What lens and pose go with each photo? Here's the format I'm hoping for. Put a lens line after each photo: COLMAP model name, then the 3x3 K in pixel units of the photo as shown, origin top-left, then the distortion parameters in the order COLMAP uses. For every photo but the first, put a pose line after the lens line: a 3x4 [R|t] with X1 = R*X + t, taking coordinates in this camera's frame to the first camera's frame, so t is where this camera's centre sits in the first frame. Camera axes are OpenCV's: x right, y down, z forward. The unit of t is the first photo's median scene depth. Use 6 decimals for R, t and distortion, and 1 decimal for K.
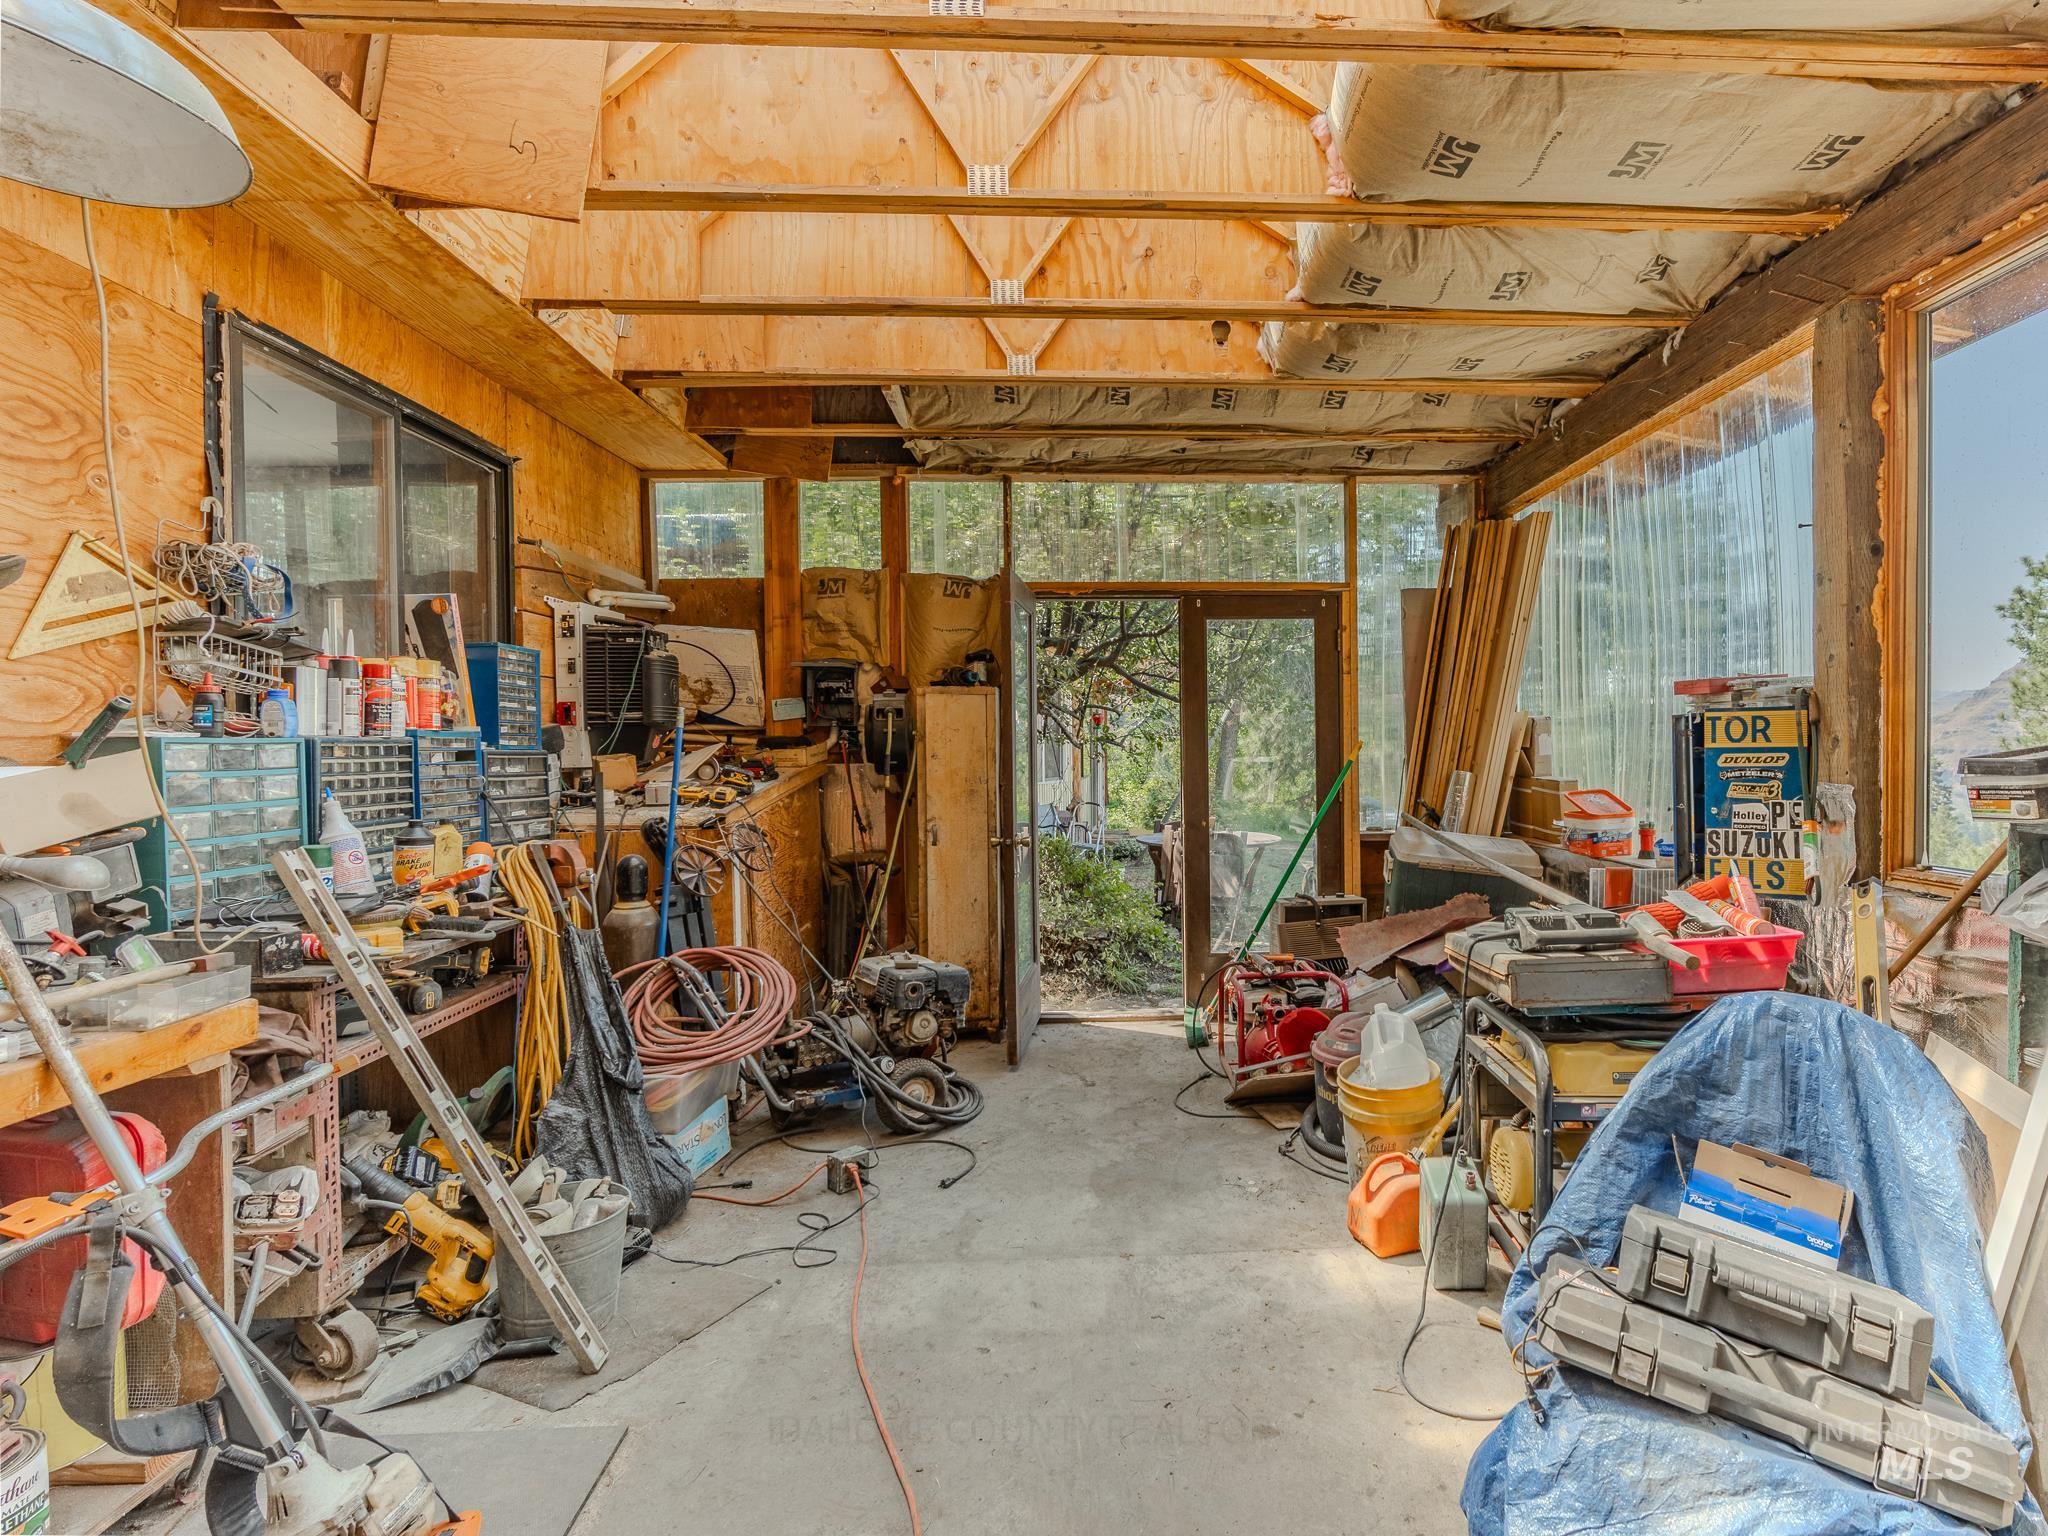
lens RADIAL K [[984.5, 0, 1024.0], [0, 984.5, 768.0], [0, 0, 1]] dist [-0.020497, 0.000260]
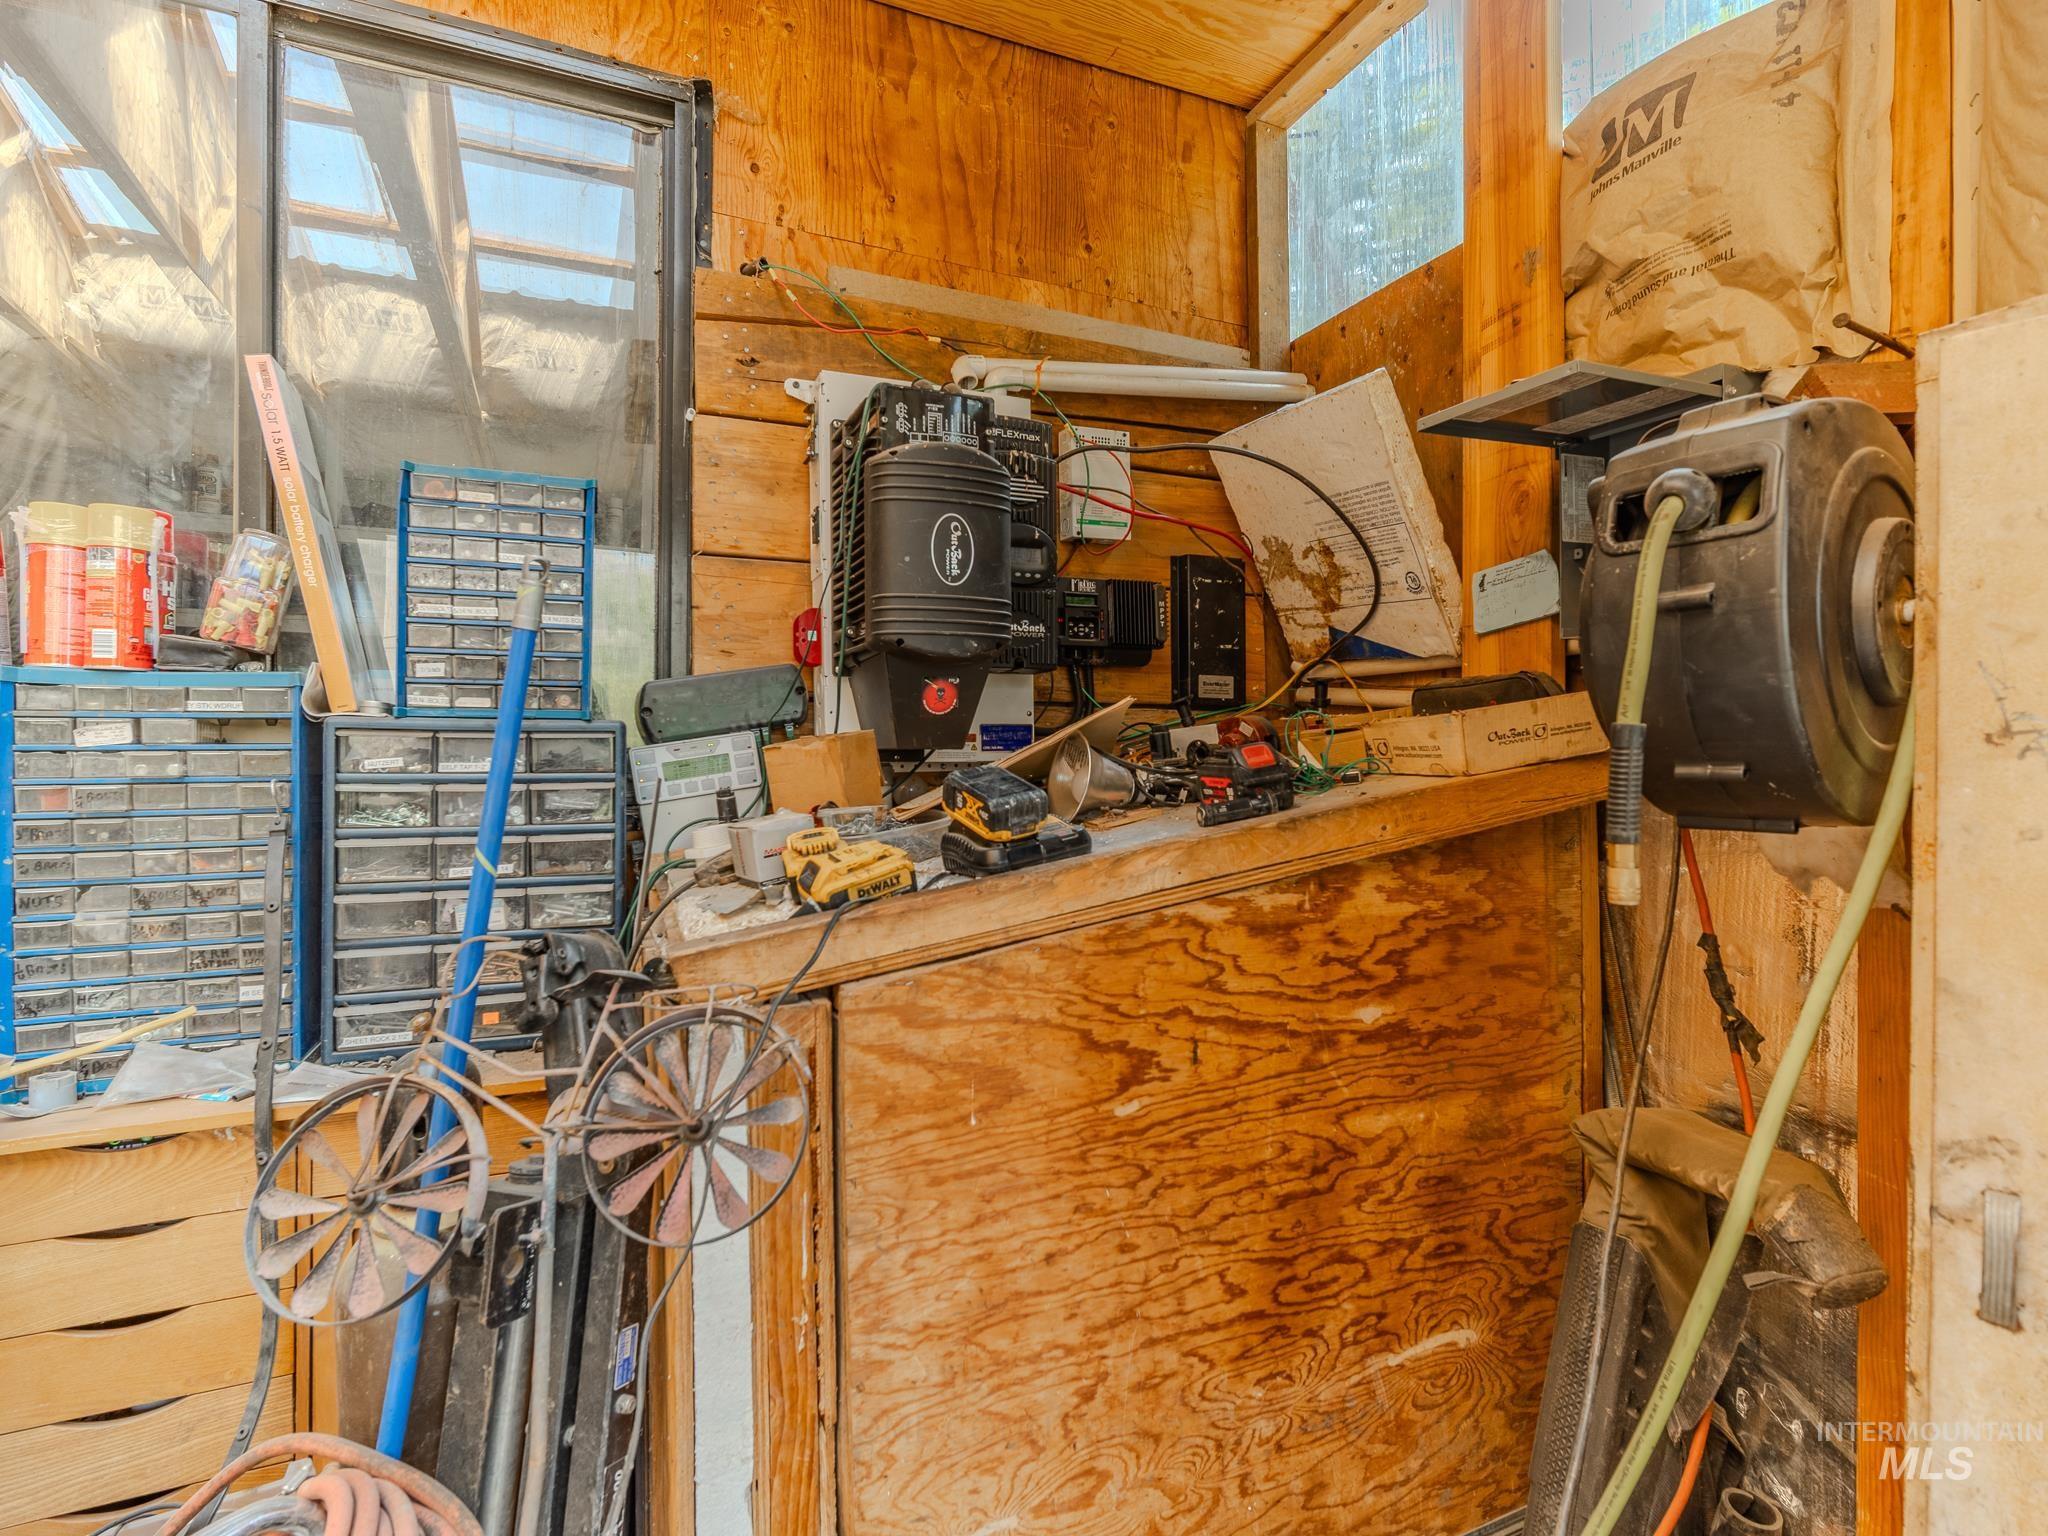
lens RADIAL K [[984.5, 0, 1024.0], [0, 984.5, 768.0], [0, 0, 1]] dist [-0.020497, 0.000260]
pose [[0.460252, 0.025311, -0.887428, -0.028176], [-0.016756, 0.999663, 0.019822, -0.006659], [0.887630, 0.005747, 0.460521, 0.719271]]
